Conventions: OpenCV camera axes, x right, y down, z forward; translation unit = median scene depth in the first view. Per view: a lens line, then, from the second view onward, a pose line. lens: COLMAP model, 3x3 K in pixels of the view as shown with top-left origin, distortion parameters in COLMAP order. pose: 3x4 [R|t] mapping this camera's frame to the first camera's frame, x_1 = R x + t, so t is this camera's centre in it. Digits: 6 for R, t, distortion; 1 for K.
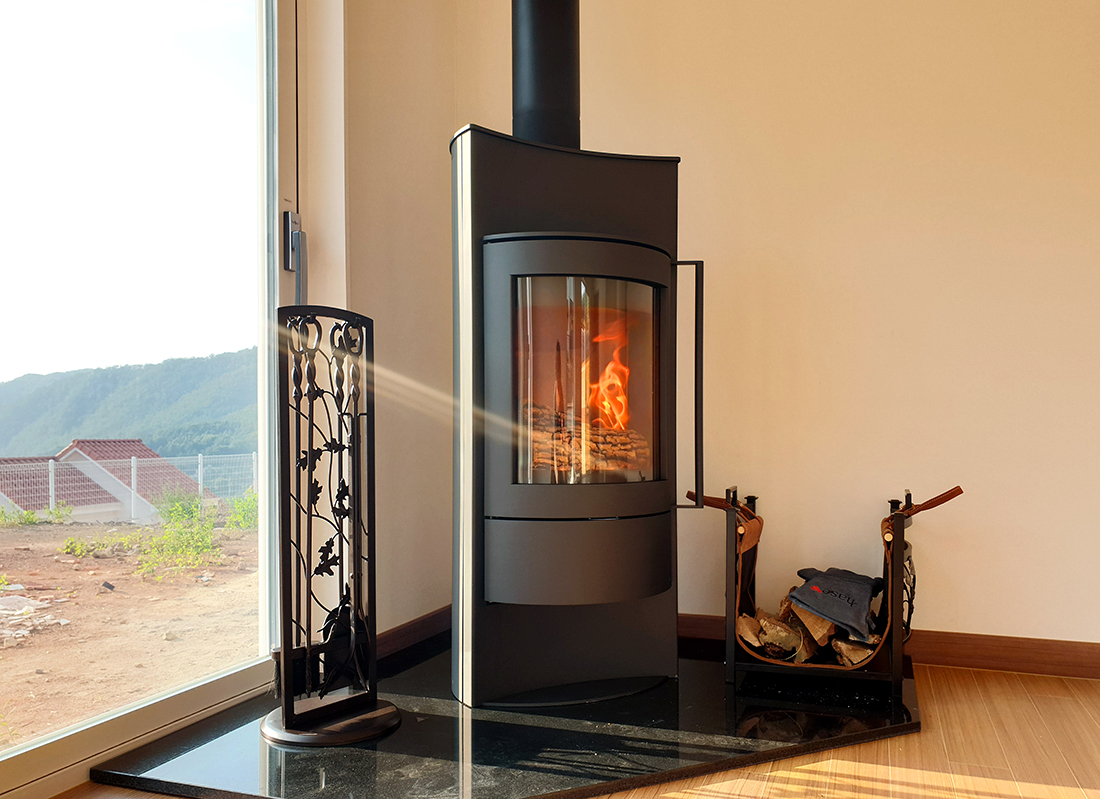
lens RADIAL K [[1072.4, 0, 382.2], [0, 1072.4, 434.9], [0, 0, 1]] dist [0.011532, 0.000000]
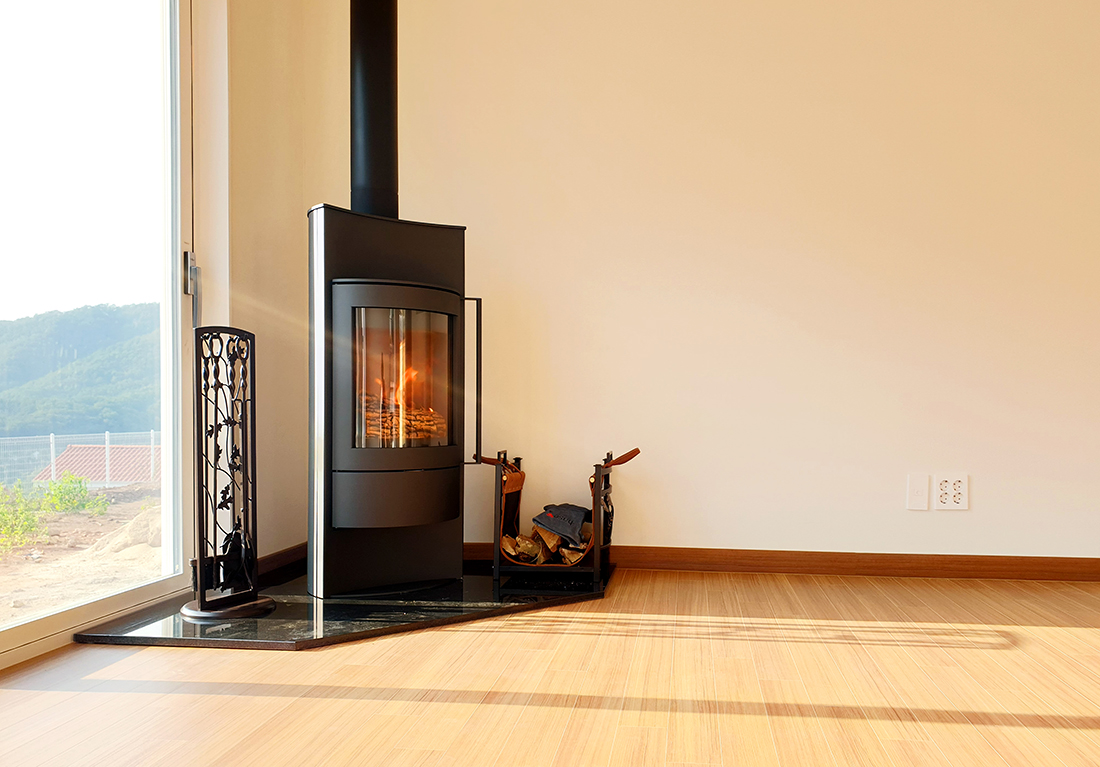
lens RADIAL K [[1132.5, 0, 539.0], [0, 1132.5, 400.1], [0, 0, 1]] dist [0.015550, 0.000000]
pose [[0.957878, 0.005302, 0.287126, -0.078493], [-0.001371, 0.999903, -0.013891, 0.001554], [-0.287172, 0.012912, 0.957792, -0.560161]]
